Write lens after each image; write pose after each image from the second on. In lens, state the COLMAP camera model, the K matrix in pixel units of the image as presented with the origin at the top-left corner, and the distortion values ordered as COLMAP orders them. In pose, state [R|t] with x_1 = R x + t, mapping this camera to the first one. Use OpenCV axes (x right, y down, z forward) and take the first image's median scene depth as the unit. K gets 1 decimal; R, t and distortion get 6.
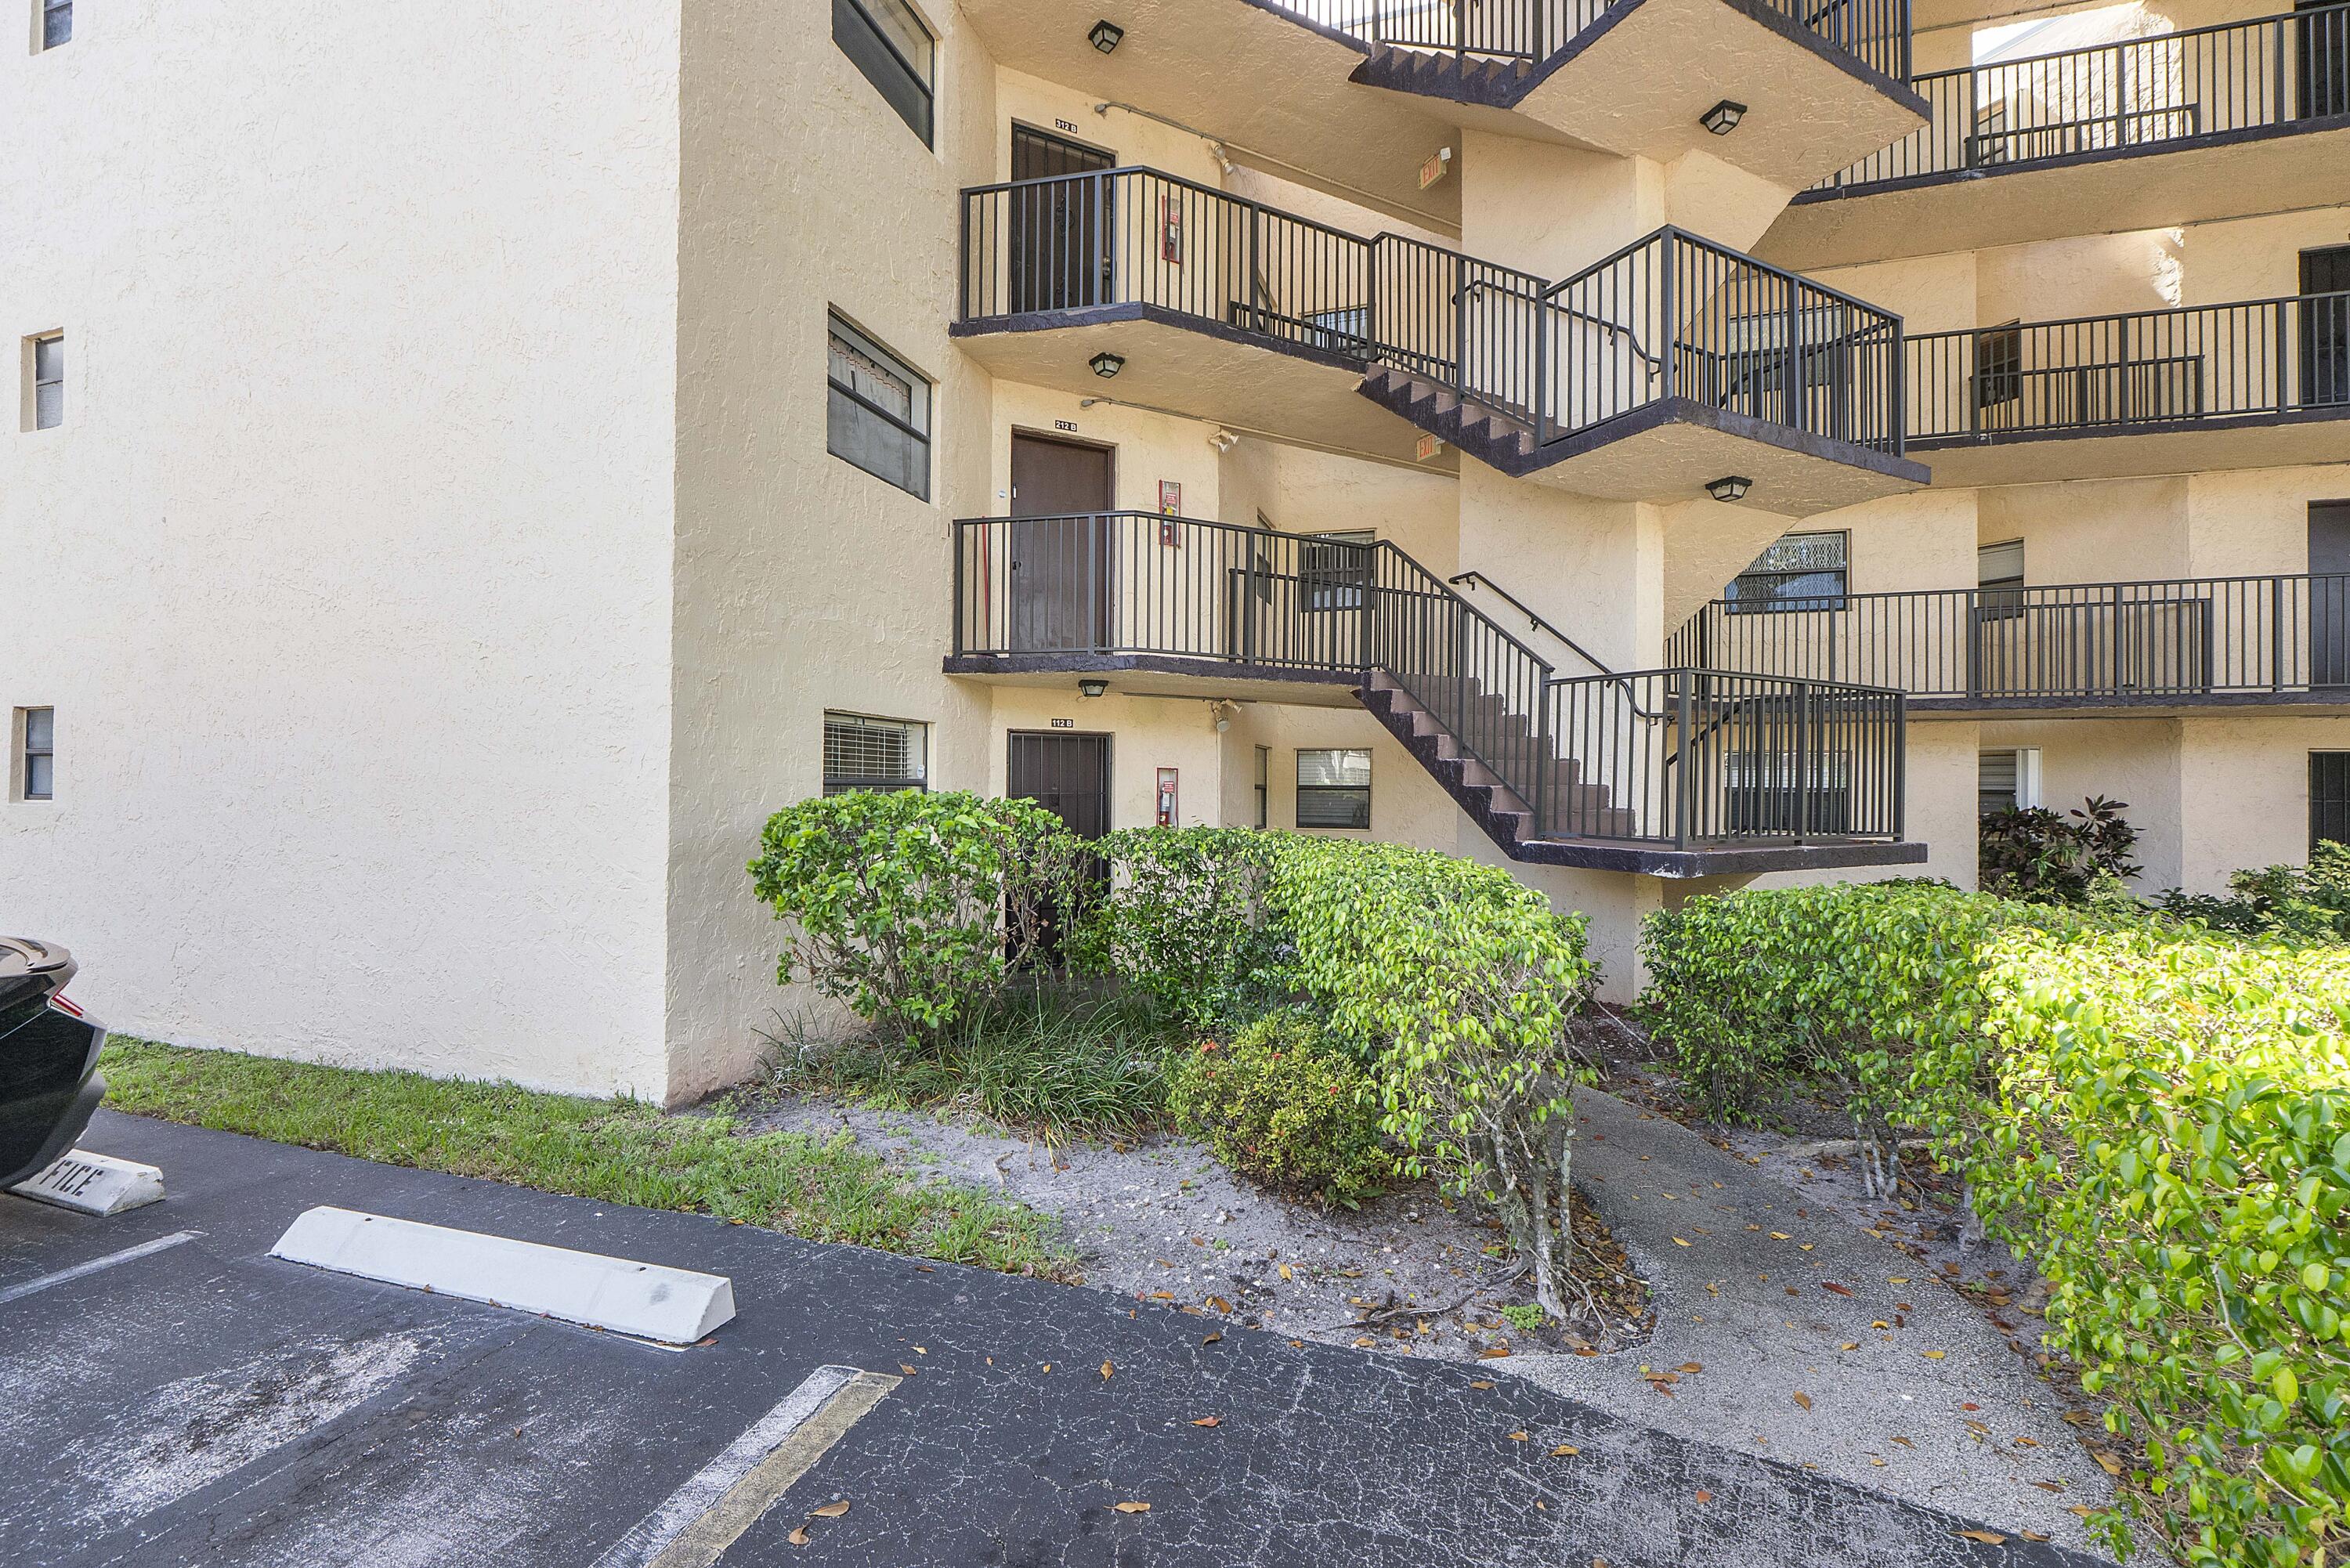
lens RADIAL K [[999.1, 0, 1178.1], [0, 999.1, 784.1], [0, 0, 1]] dist [-0.004712, -0.000673]
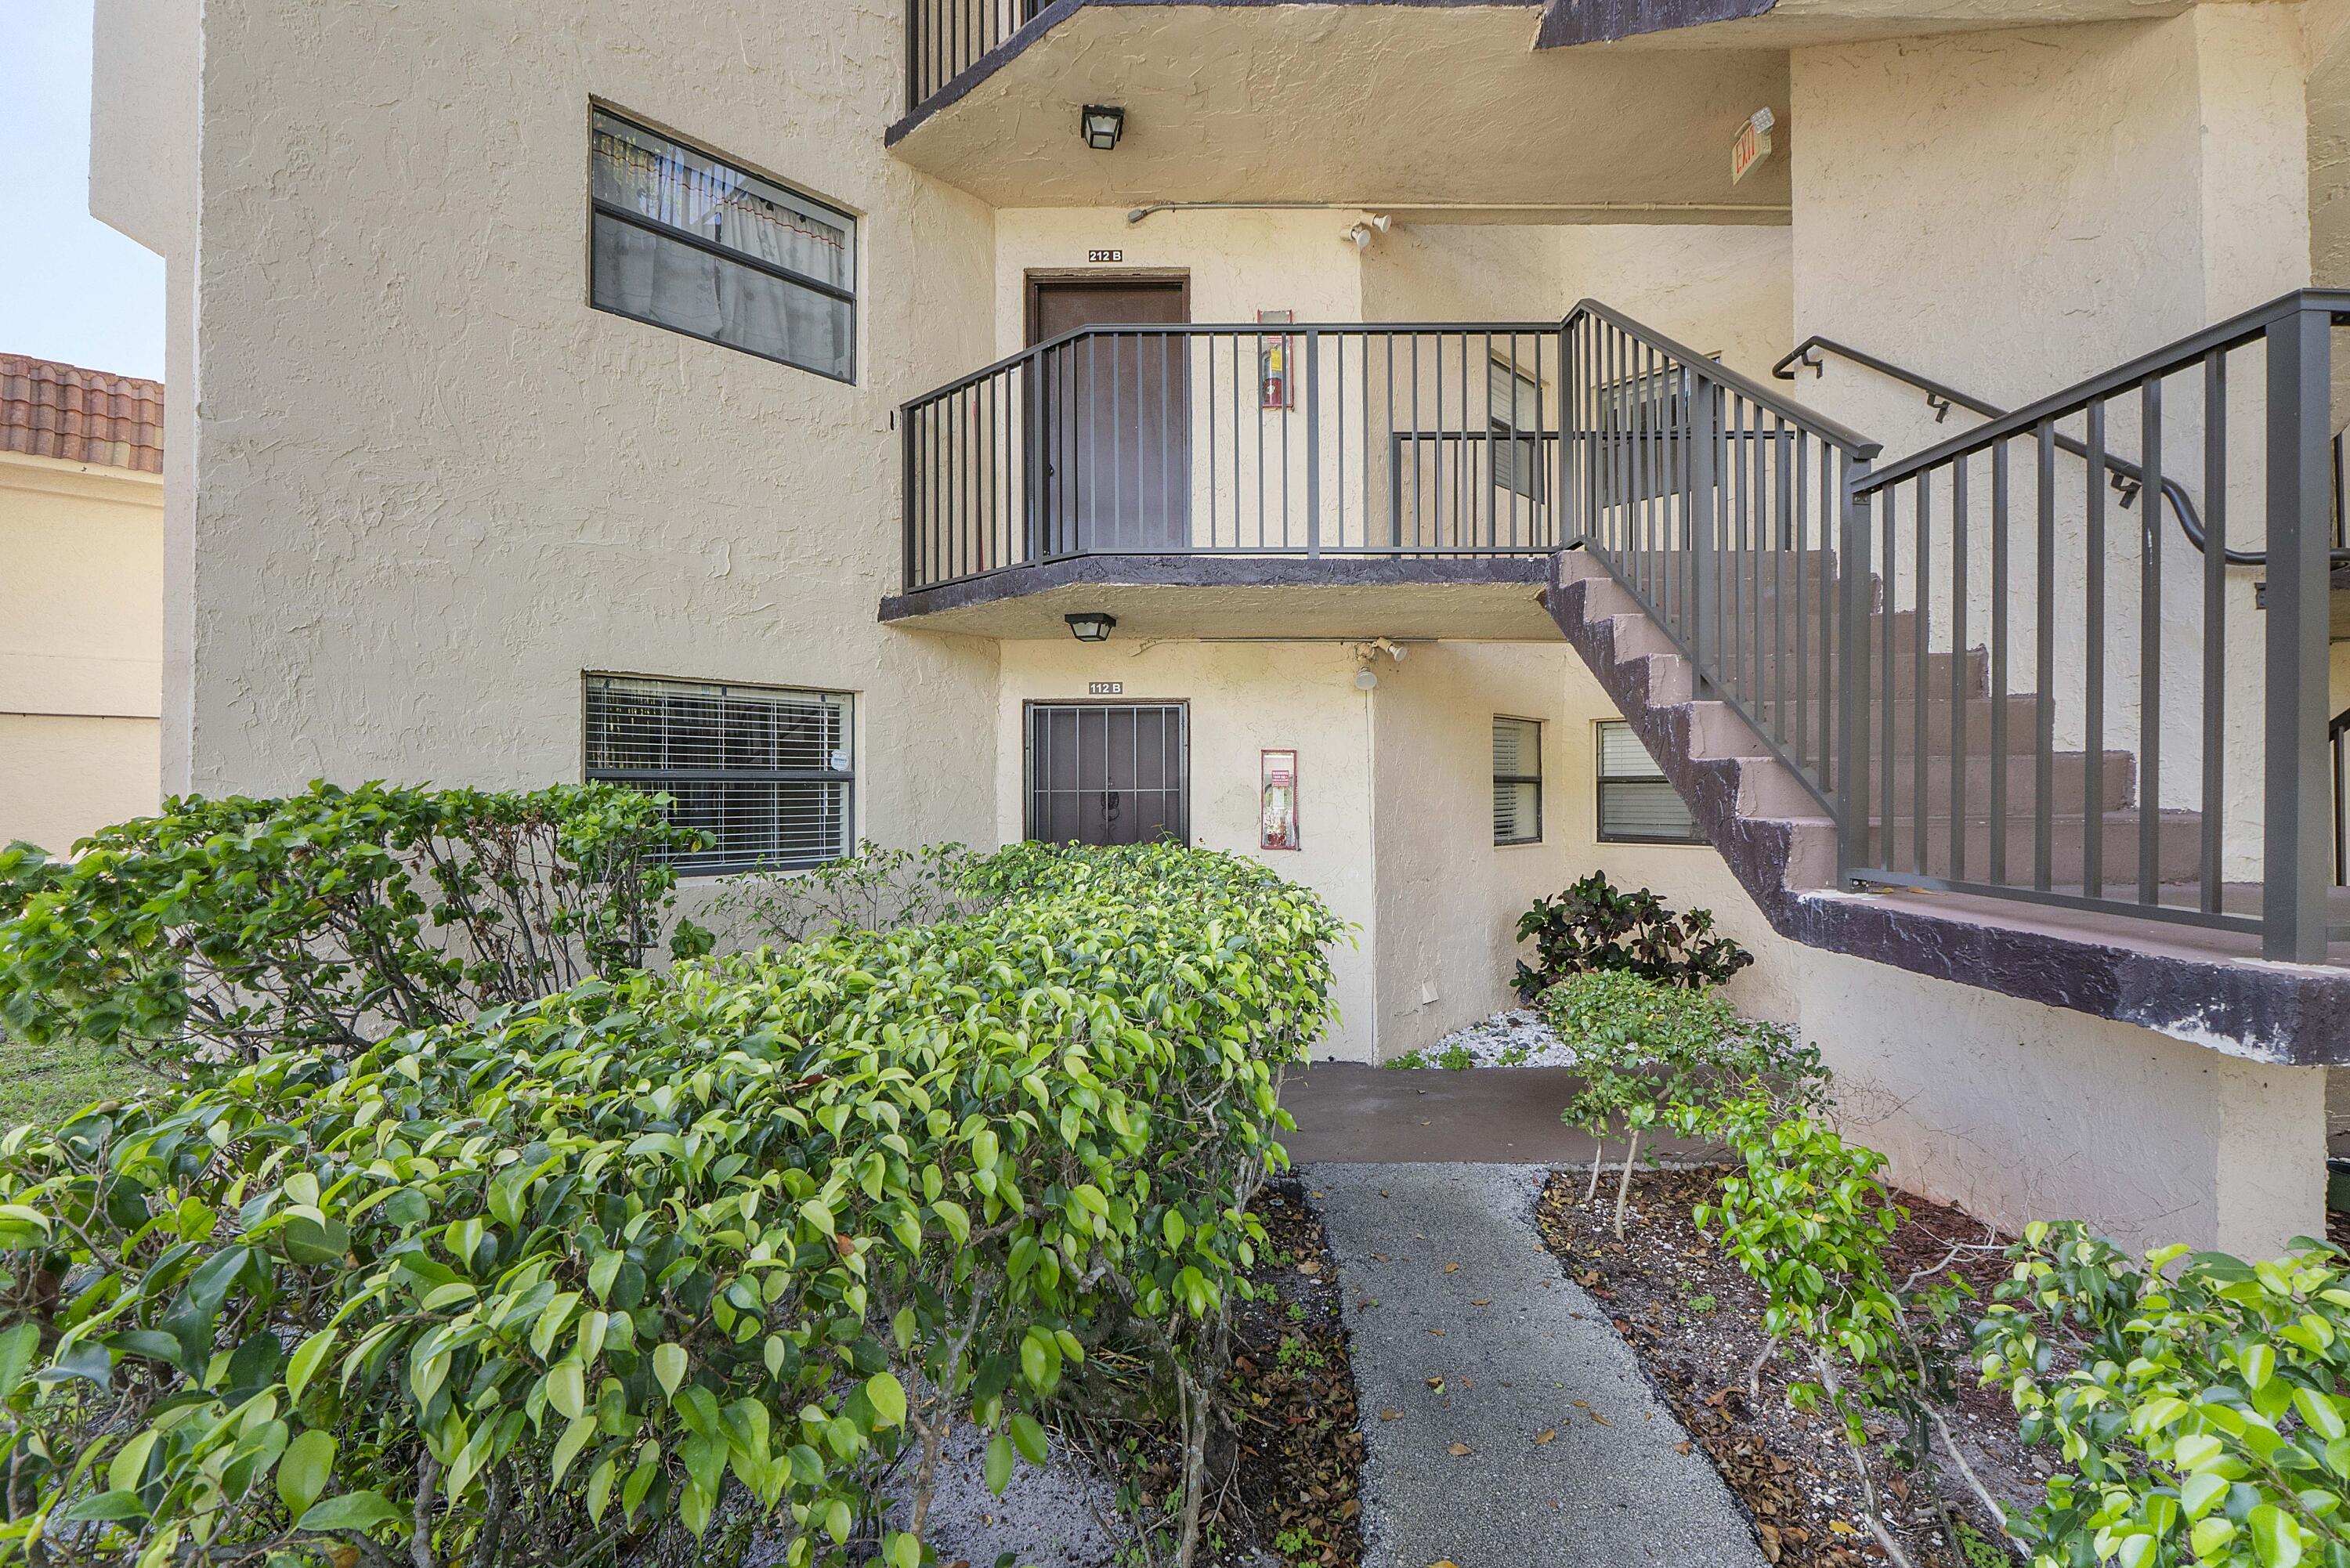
lens RADIAL K [[999.1, 0, 1169.1], [0, 999.1, 787.8], [0, 0, 1]] dist [-0.004712, -0.000673]
pose [[0.886941, -0.012724, -0.461708, 0.268326], [0.012278, 0.999917, -0.003971, 0.011890], [0.461720, -0.002146, 0.887023, 0.460063]]
